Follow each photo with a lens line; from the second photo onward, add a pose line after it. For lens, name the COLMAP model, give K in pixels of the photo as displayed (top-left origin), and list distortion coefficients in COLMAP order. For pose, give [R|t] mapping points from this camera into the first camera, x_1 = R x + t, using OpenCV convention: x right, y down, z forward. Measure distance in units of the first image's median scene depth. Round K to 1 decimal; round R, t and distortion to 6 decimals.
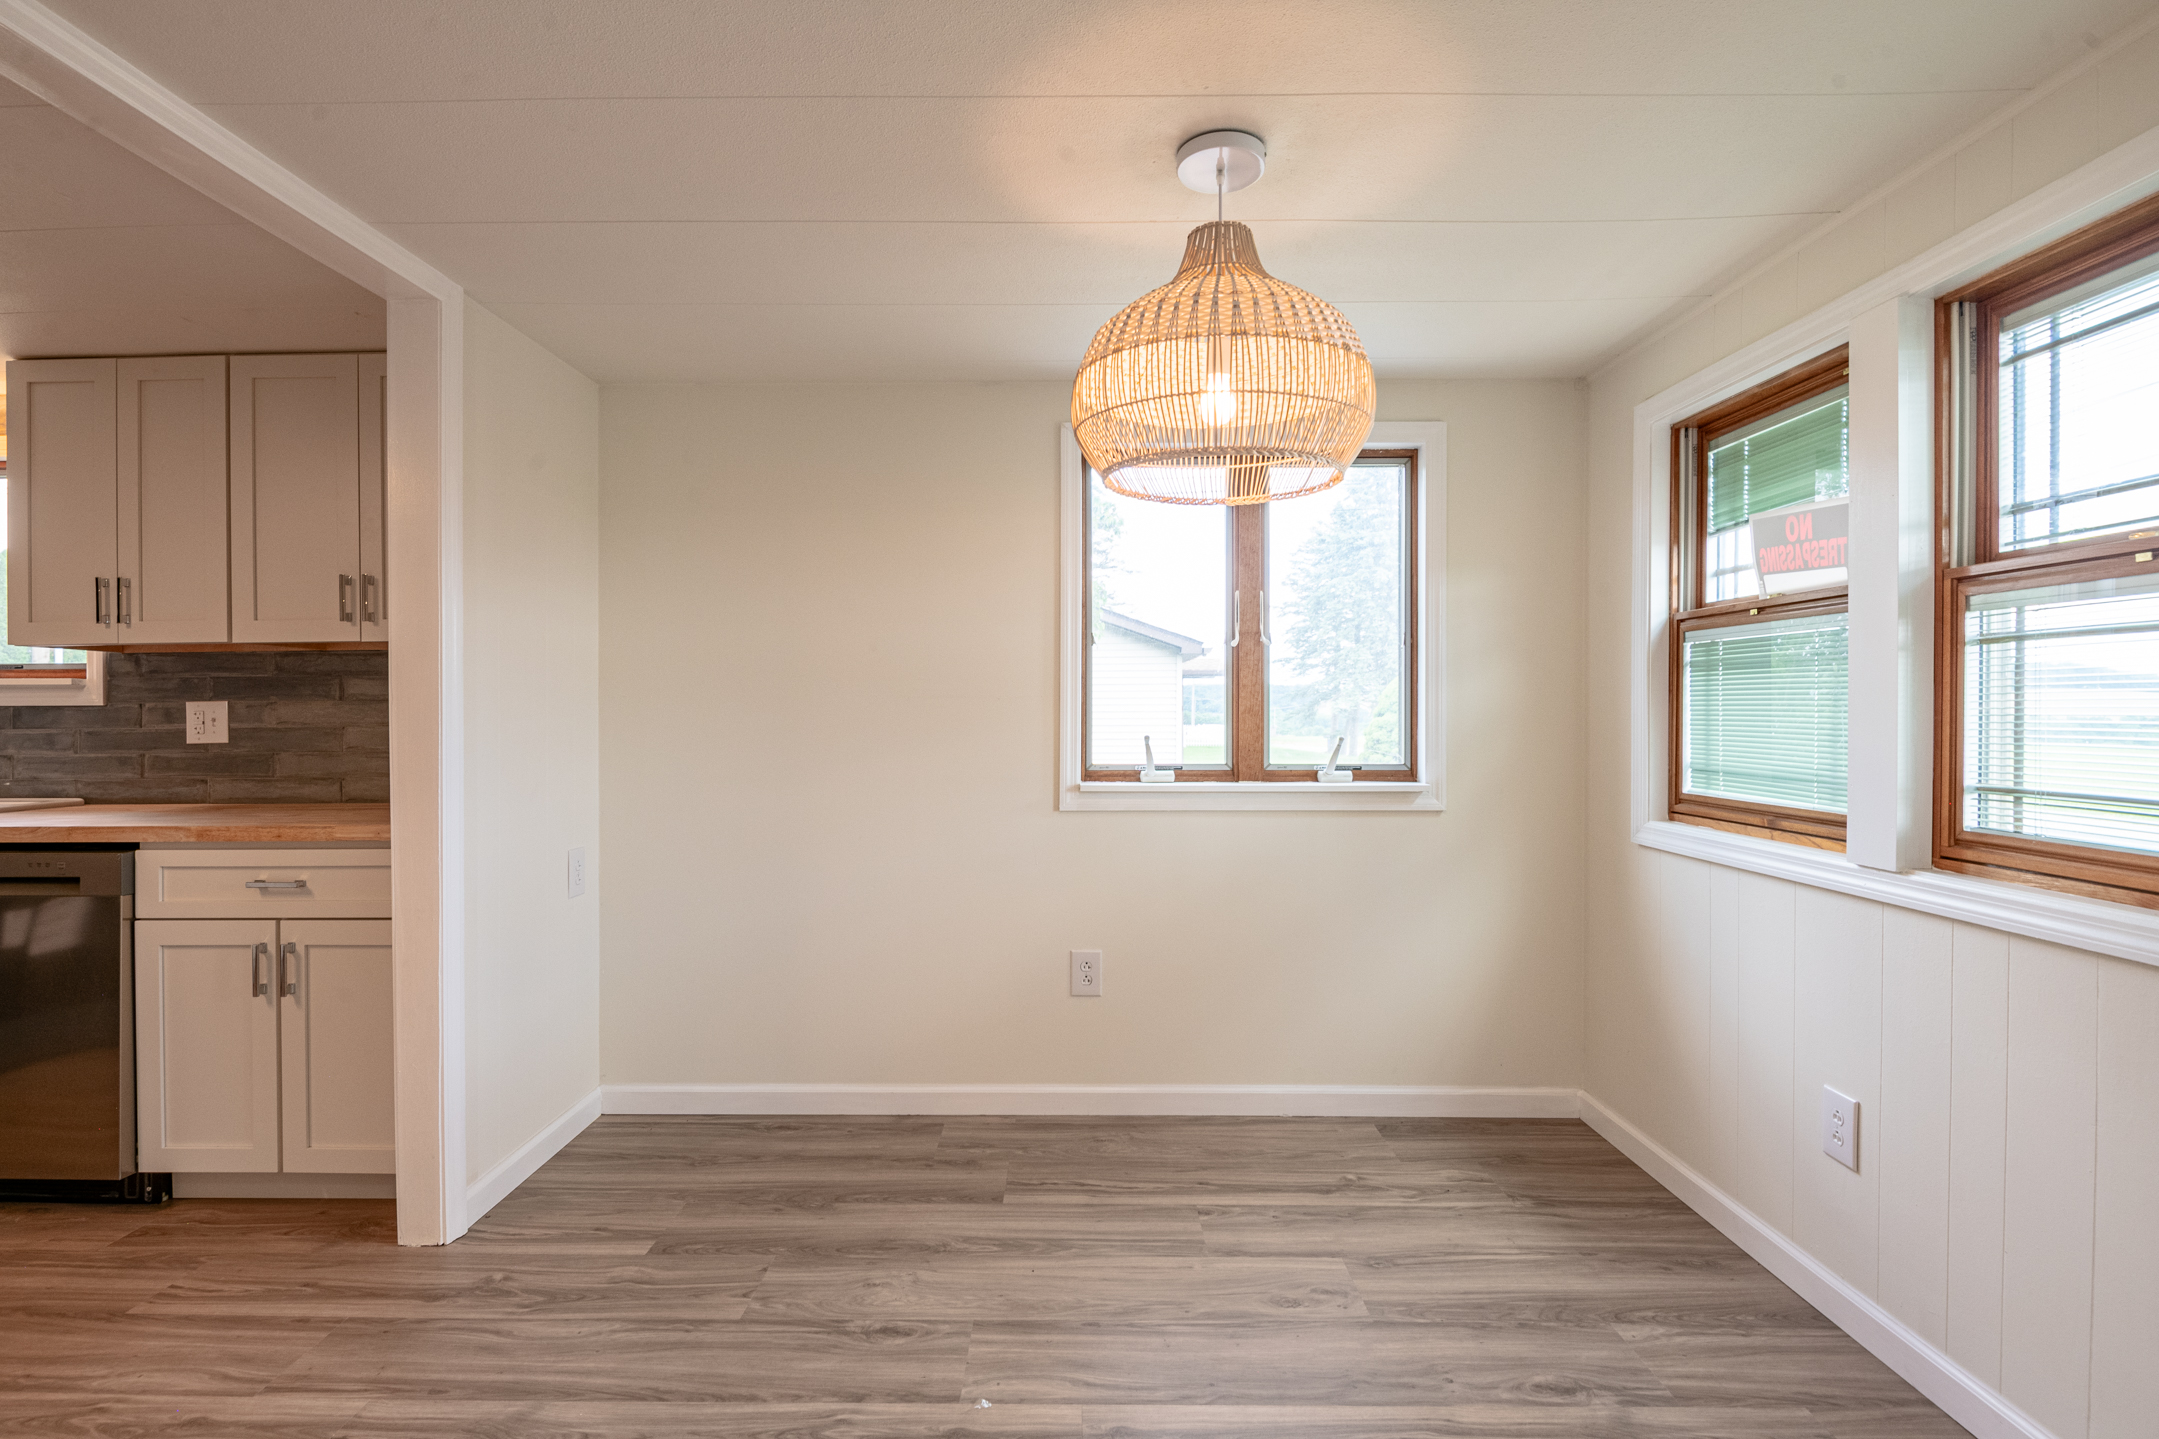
lens RADIAL K [[1029.9, 0, 1059.8], [0, 1029.9, 721.9], [0, 0, 1]] dist [0.007125, -0.009886]
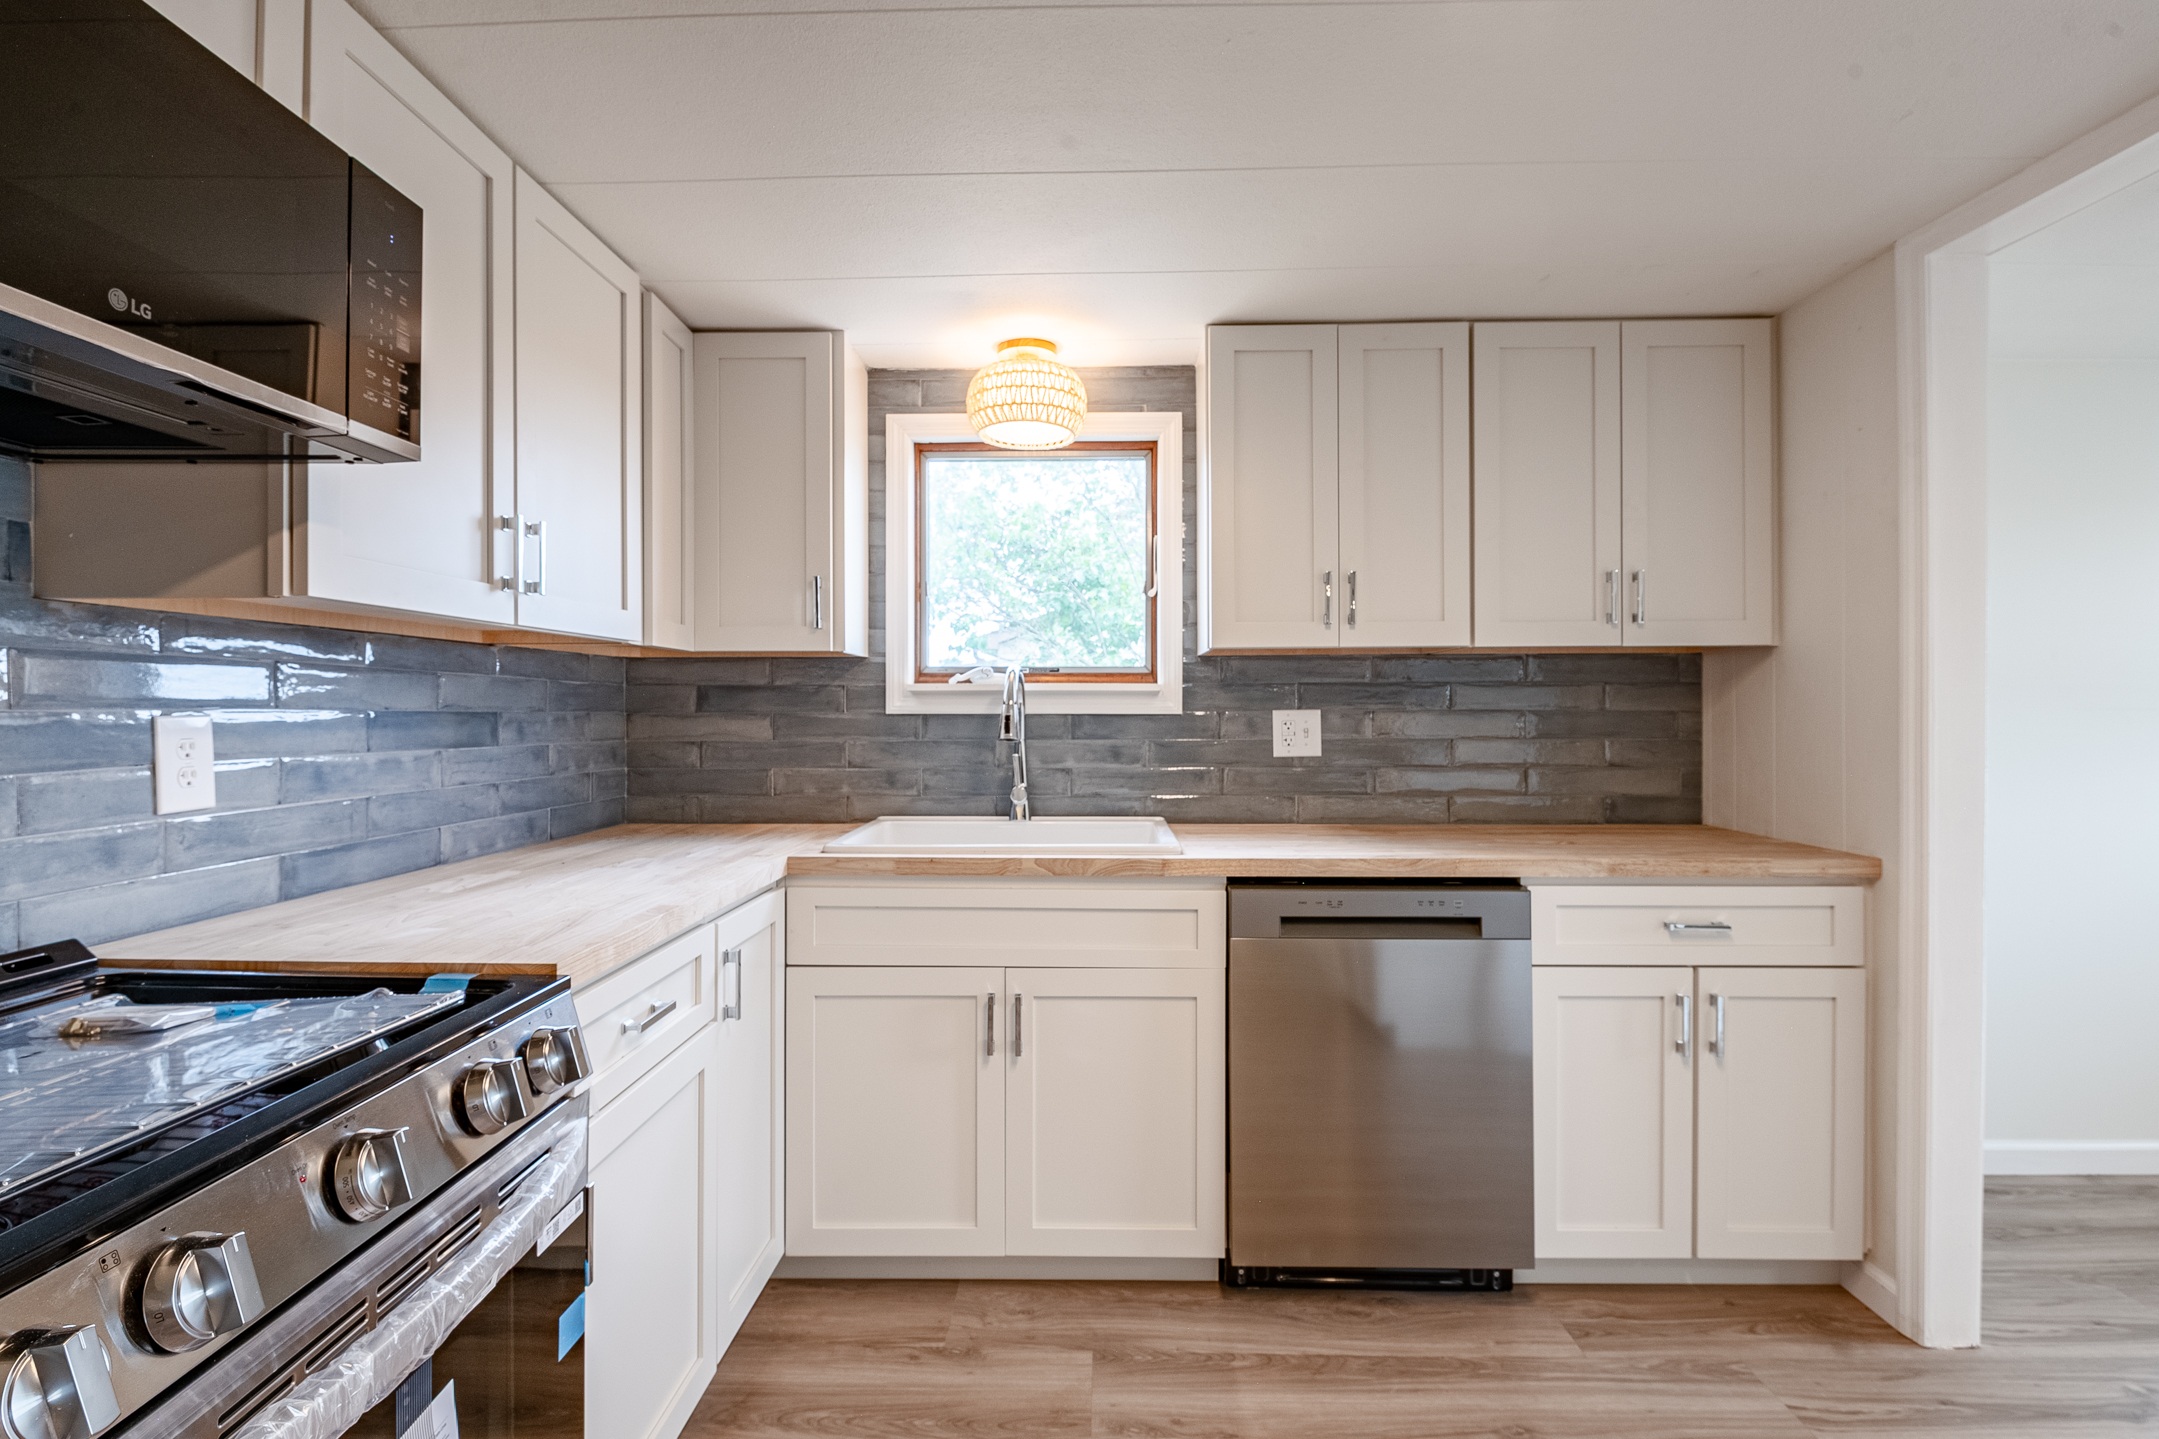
lens RADIAL K [[1037.3, 0, 1067.4], [0, 1037.3, 707.9], [0, 0, 1]] dist [0.000862, -0.006854]
pose [[0.999927, 0.004417, -0.011248, -1.140151], [-0.004461, 0.999983, -0.003856, -0.019056], [0.011230, 0.003905, 0.999929, 0.105112]]
